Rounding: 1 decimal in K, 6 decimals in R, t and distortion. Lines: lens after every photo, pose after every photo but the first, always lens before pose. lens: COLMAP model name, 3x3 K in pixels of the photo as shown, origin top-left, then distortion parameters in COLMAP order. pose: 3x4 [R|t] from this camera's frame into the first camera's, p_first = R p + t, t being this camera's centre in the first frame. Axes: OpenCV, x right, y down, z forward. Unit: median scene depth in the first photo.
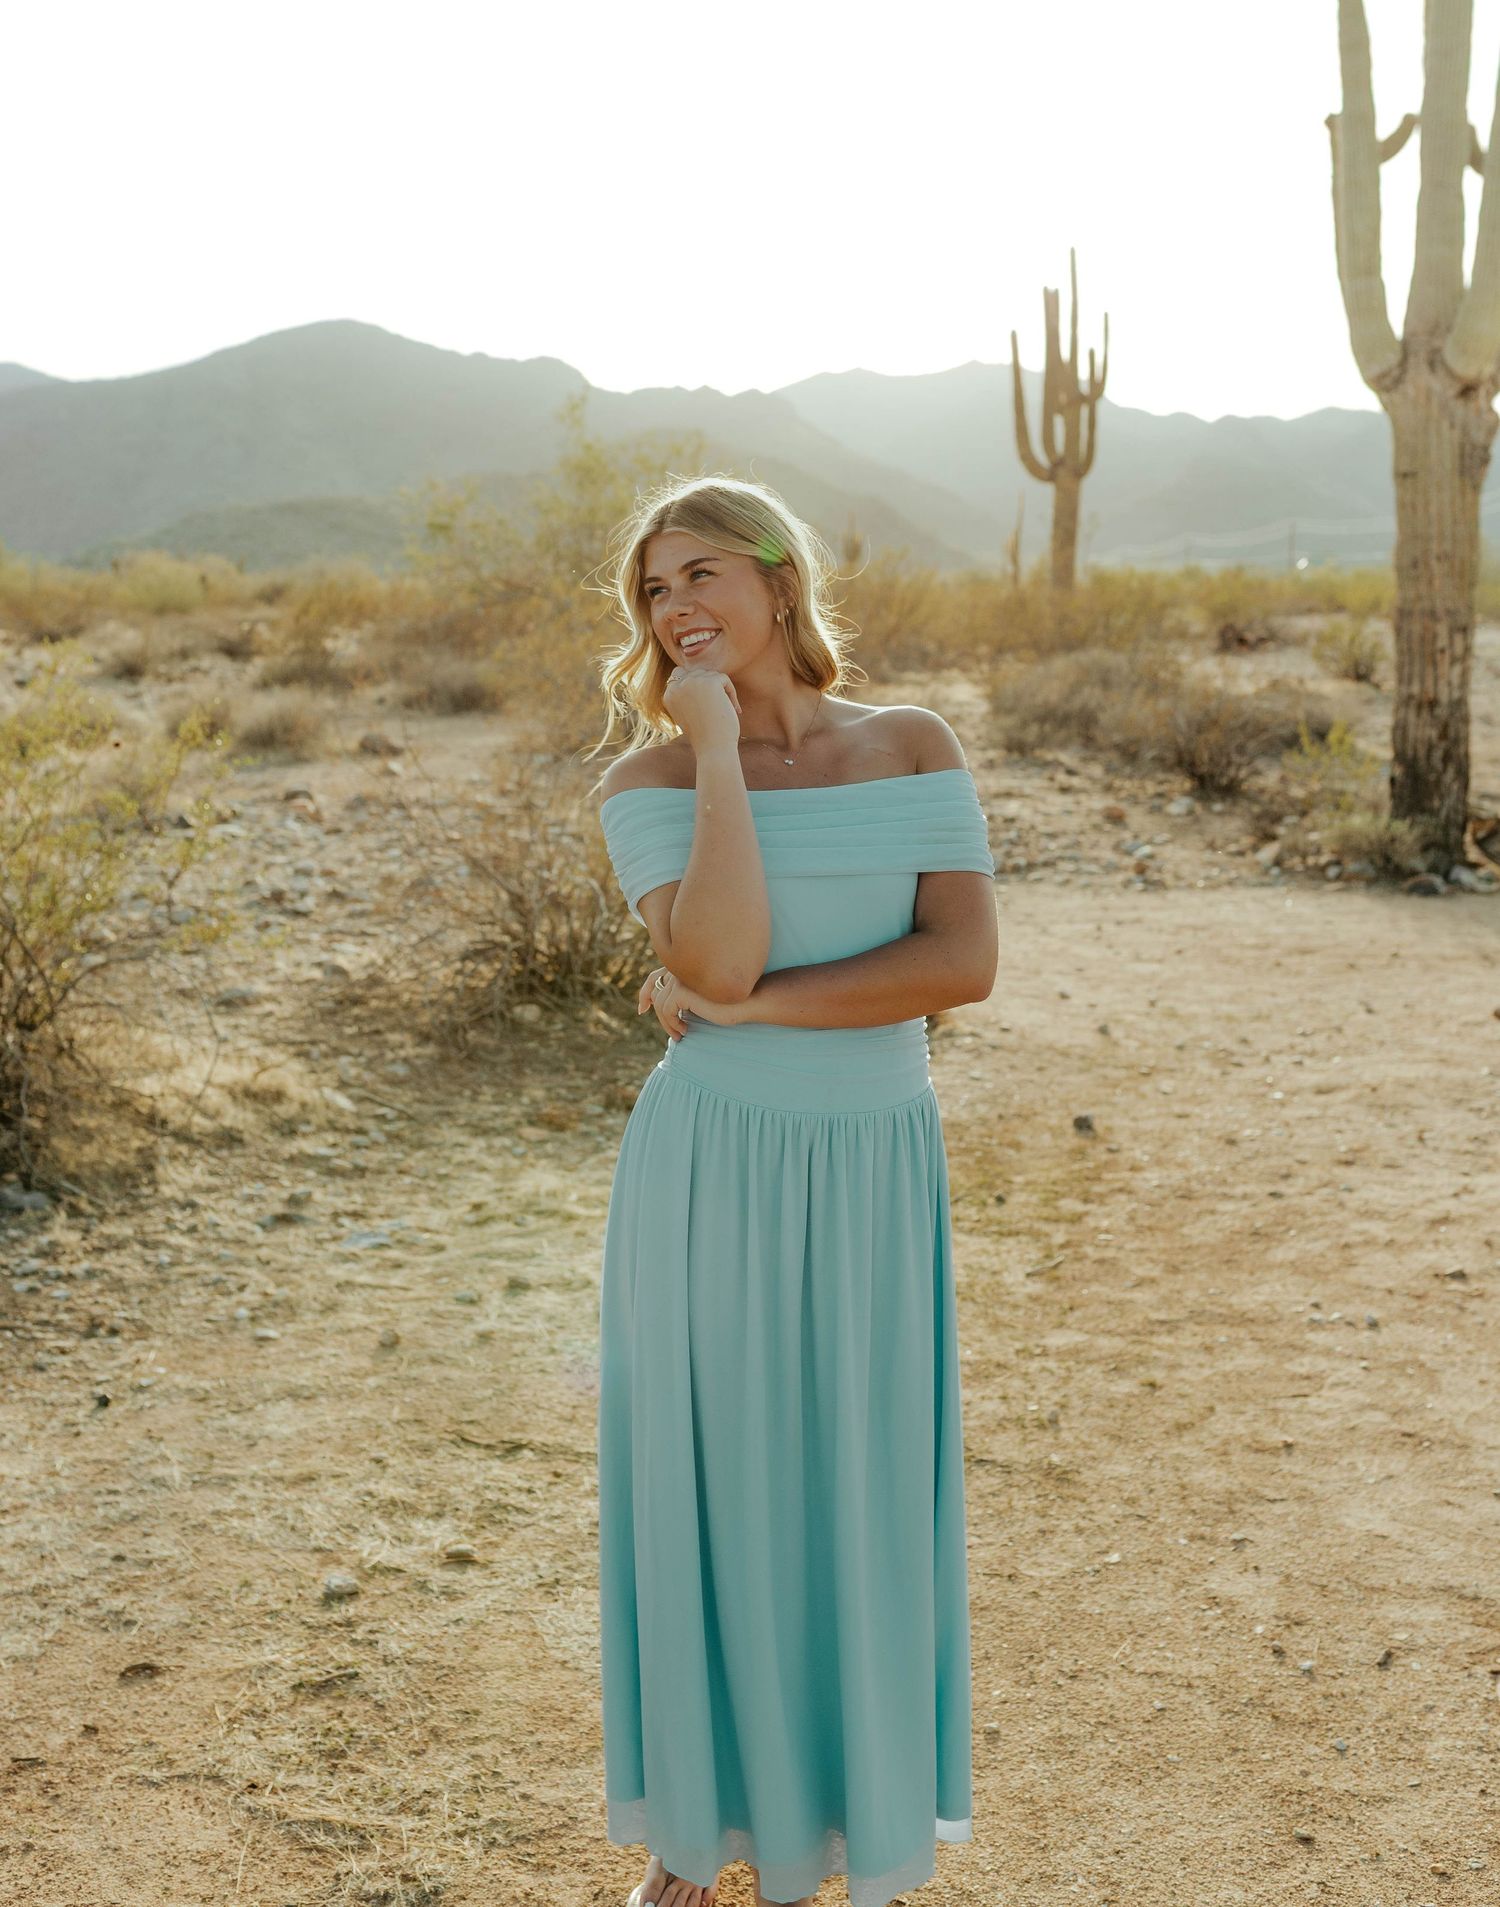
lens RADIAL K [[2073.3, 0, 756.0], [0, 2073.3, 714.0], [0, 0, 1]] dist [-0.001413, 0.000000]
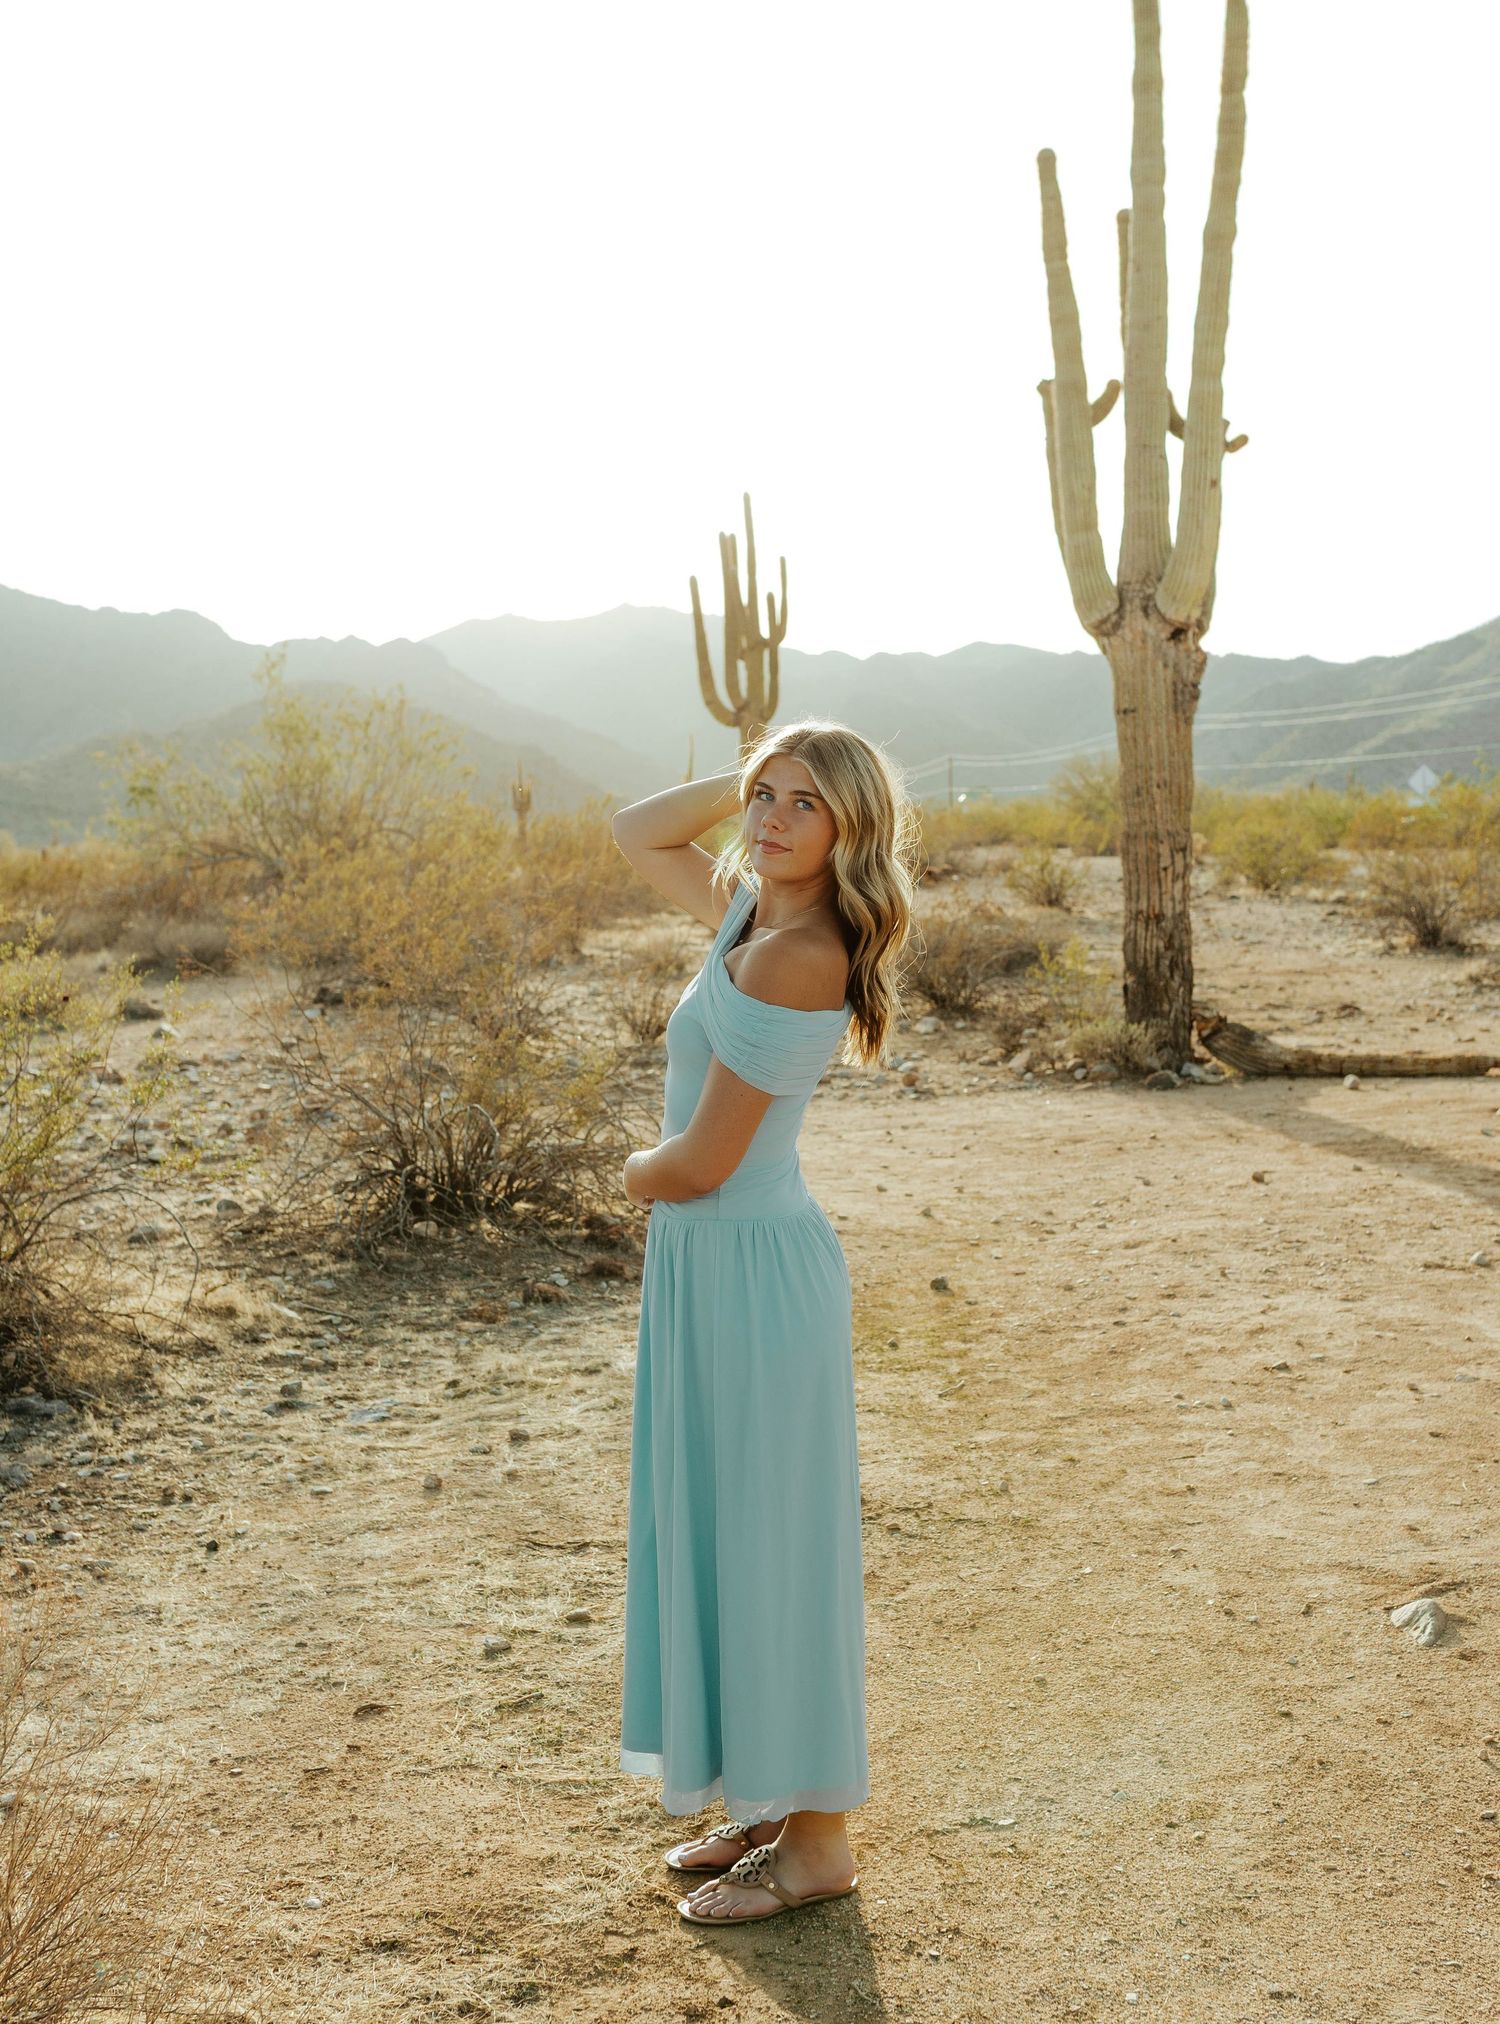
lens RADIAL K [[2098.8, 0, 748.3], [0, 2098.8, 1016.0], [0, 0, 1]] dist [0.004896, 0.000000]
pose [[0.986522, -0.051832, 0.155199, -0.113829], [0.047997, 0.998445, 0.028360, 0.008806], [-0.156428, -0.020529, 0.987476, -0.128040]]
